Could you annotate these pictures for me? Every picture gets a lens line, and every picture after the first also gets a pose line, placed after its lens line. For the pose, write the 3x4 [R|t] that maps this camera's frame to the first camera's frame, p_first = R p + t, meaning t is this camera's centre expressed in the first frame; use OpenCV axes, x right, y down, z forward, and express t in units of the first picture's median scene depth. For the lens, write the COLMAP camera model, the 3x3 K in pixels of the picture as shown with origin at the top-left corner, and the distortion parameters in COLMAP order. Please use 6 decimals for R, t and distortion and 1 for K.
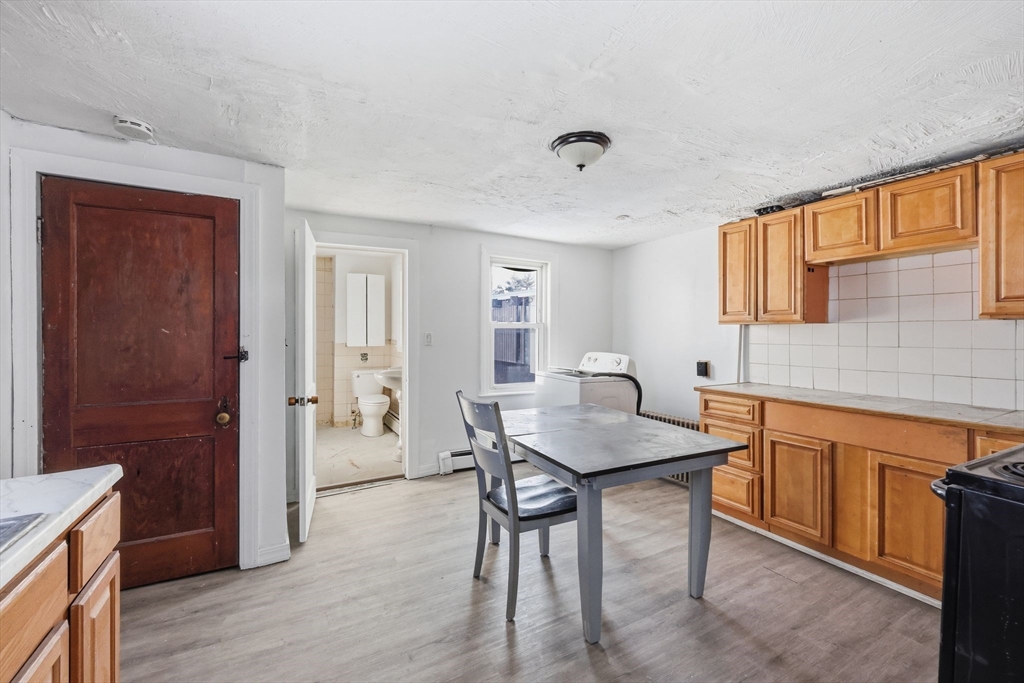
lens RADIAL K [[419.8, 0, 512.7], [0, 419.8, 331.7], [0, 0, 1]] dist [0.001371, 0.000134]
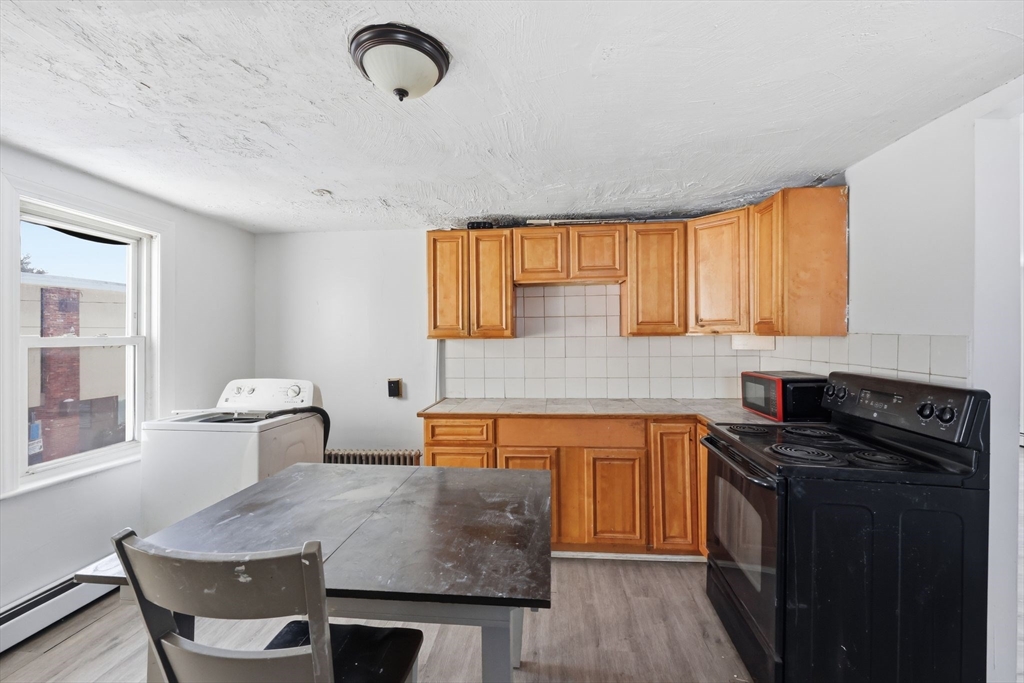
lens RADIAL K [[425.2, 0, 512.9], [0, 425.2, 334.1], [0, 0, 1]] dist [-0.003025, -0.000215]
pose [[0.565982, -0.002027, 0.824415, -0.201702], [0.008621, 0.999957, -0.003460, -0.029164], [-0.824373, 0.009065, 0.565975, 0.403500]]
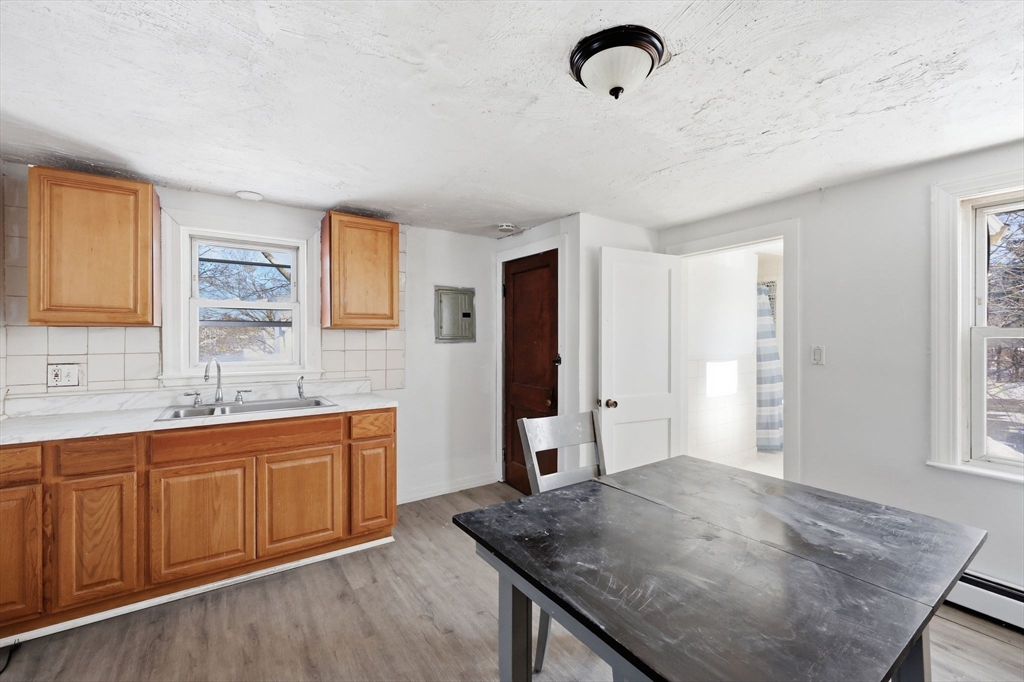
lens RADIAL K [[425.7, 0, 512.4], [0, 425.7, 338.4], [0, 0, 1]] dist [-0.001195, 0.000211]
pose [[0.097519, -0.004955, -0.995221, 0.623409], [-0.003442, 0.999980, -0.005316, -0.007099], [0.995228, 0.003944, 0.097500, 0.606631]]
